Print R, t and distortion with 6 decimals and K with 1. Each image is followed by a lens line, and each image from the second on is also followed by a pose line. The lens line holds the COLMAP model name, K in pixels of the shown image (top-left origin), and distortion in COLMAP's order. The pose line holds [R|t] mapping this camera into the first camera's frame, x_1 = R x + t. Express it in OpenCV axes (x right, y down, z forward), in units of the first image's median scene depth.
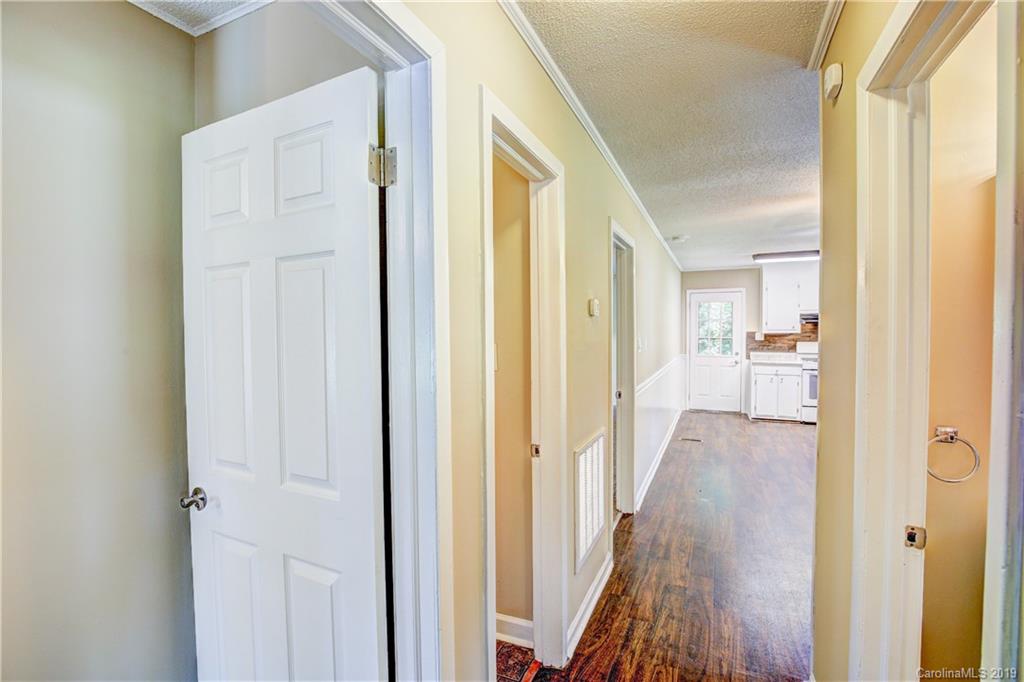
lens RADIAL K [[468.1, 0, 507.7], [0, 468.1, 341.6], [0, 0, 1]] dist [-0.042236, 0.009371]
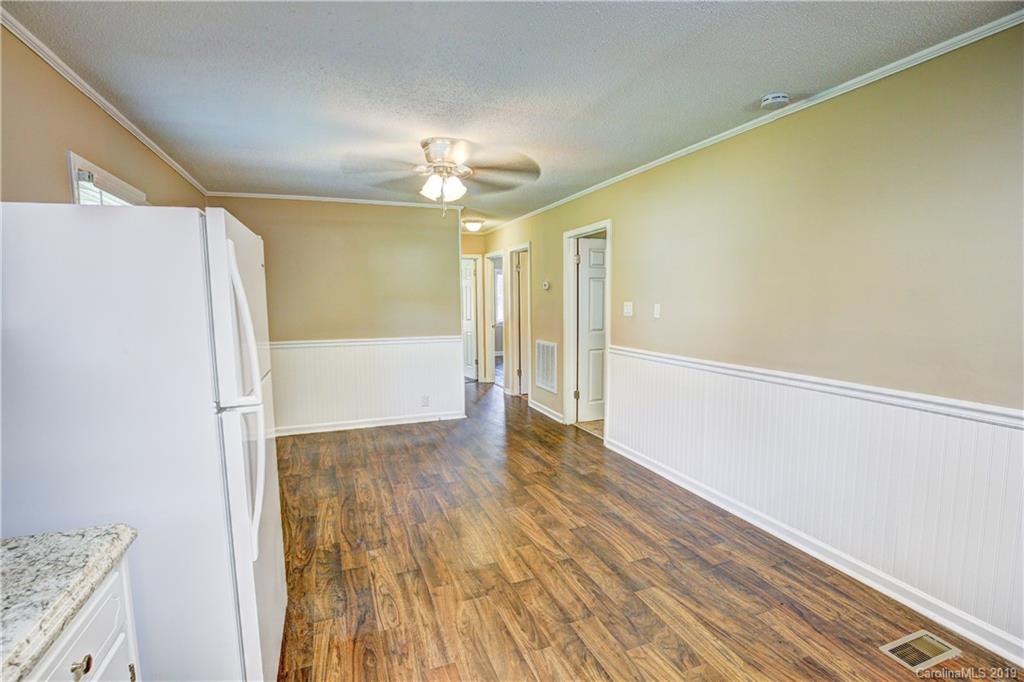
lens RADIAL K [[468.1, 0, 507.7], [0, 468.1, 341.6], [0, 0, 1]] dist [-0.042236, 0.009371]
pose [[-0.700933, 0.092229, -0.707239, 0.790485], [0.002741, 0.991945, 0.126640, -0.050709], [0.713222, 0.086828, -0.695539, 1.757805]]
